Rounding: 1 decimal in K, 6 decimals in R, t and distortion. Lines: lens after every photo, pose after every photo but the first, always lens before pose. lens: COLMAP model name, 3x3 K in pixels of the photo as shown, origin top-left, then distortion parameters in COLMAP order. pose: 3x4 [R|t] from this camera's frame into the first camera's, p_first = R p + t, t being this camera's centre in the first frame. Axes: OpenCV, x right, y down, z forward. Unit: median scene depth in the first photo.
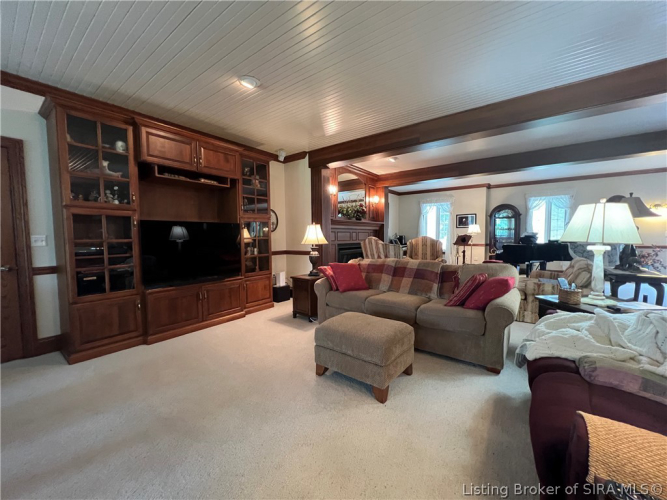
lens RADIAL K [[267.8, 0, 333.5], [0, 267.8, 250.0], [0, 0, 1]] dist [0.000217, 0.000022]
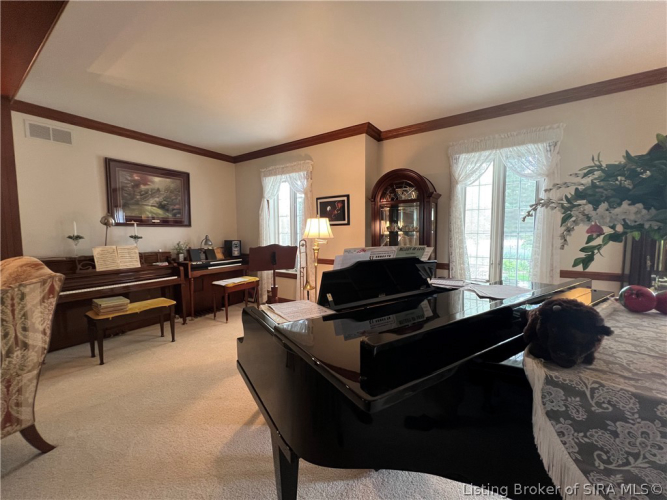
lens RADIAL K [[267.8, 0, 333.5], [0, 267.8, 250.0], [0, 0, 1]] dist [0.000217, 0.000022]
pose [[0.998471, -0.005060, 0.055048, 0.492182], [0.004260, 0.999884, 0.014628, -0.049962], [-0.055116, -0.014371, 0.998377, 0.561375]]
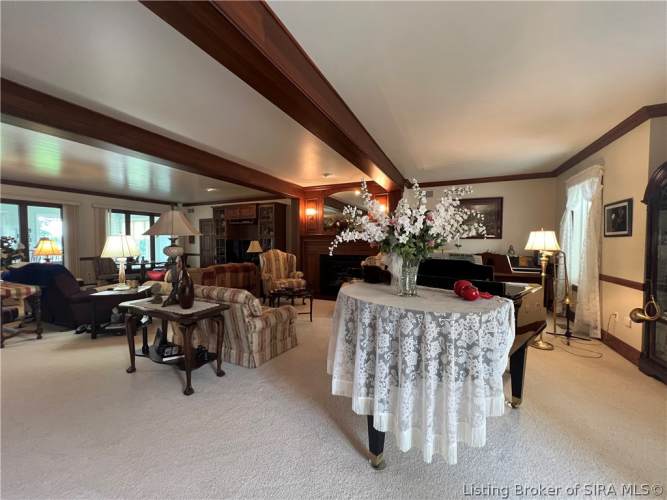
lens RADIAL K [[267.8, 0, 333.5], [0, 267.8, 250.0], [0, 0, 1]] dist [0.000217, 0.000022]
pose [[0.234426, 0.033657, -0.971551, 0.810678], [-0.053401, 0.998337, 0.021700, -0.052983], [0.970666, 0.046795, 0.235834, 0.535225]]
